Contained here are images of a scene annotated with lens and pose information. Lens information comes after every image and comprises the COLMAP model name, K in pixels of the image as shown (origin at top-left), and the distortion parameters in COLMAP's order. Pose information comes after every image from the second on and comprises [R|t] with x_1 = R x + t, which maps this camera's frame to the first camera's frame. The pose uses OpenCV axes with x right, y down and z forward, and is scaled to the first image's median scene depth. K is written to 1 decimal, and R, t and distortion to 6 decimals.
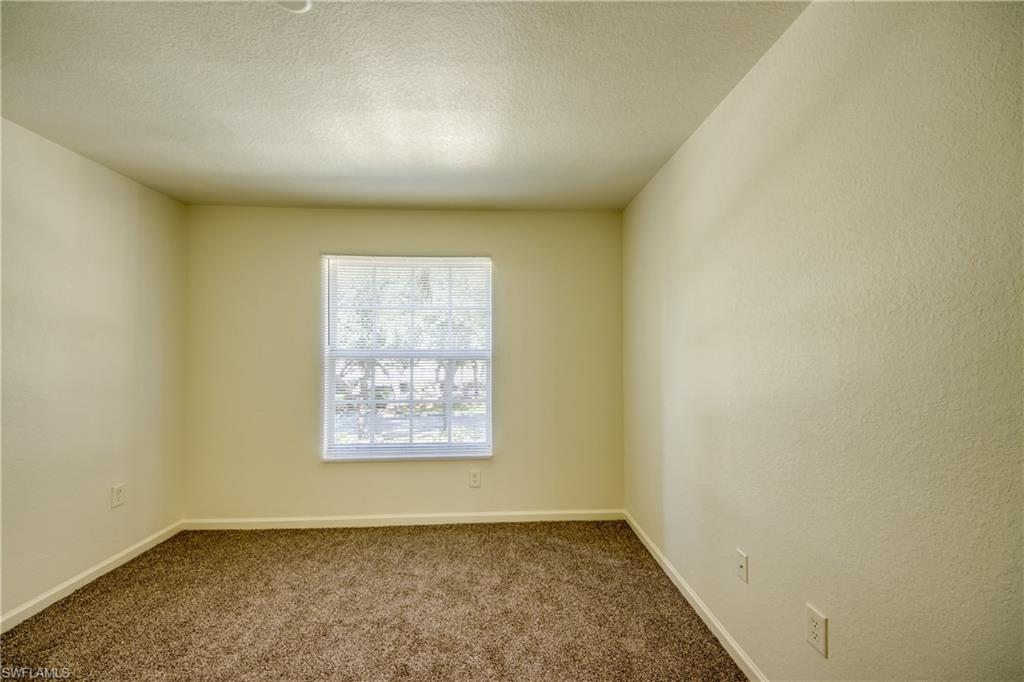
lens RADIAL K [[390.4, 0, 491.5], [0, 390.4, 342.6], [0, 0, 1]] dist [0.028263, -0.019986]
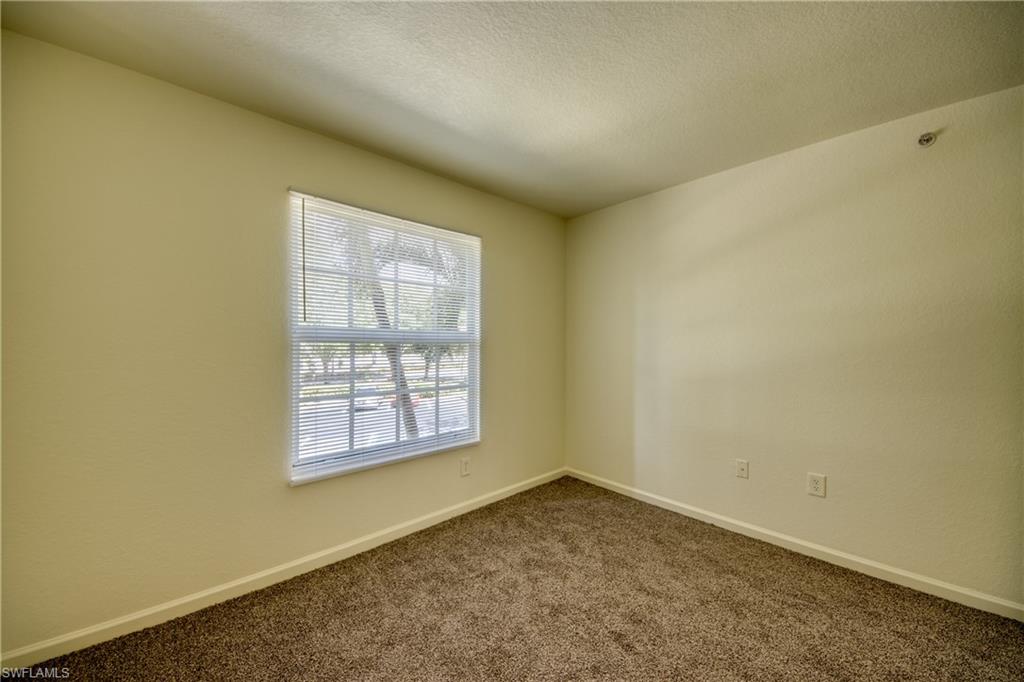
lens RADIAL K [[390.4, 0, 491.5], [0, 390.4, 342.6], [0, 0, 1]] dist [0.028263, -0.019986]
pose [[0.766119, 0.007363, 0.642656, -0.636104], [-0.022218, 0.999640, 0.015032, 0.028659], [-0.642314, -0.025795, 0.766007, 0.240607]]
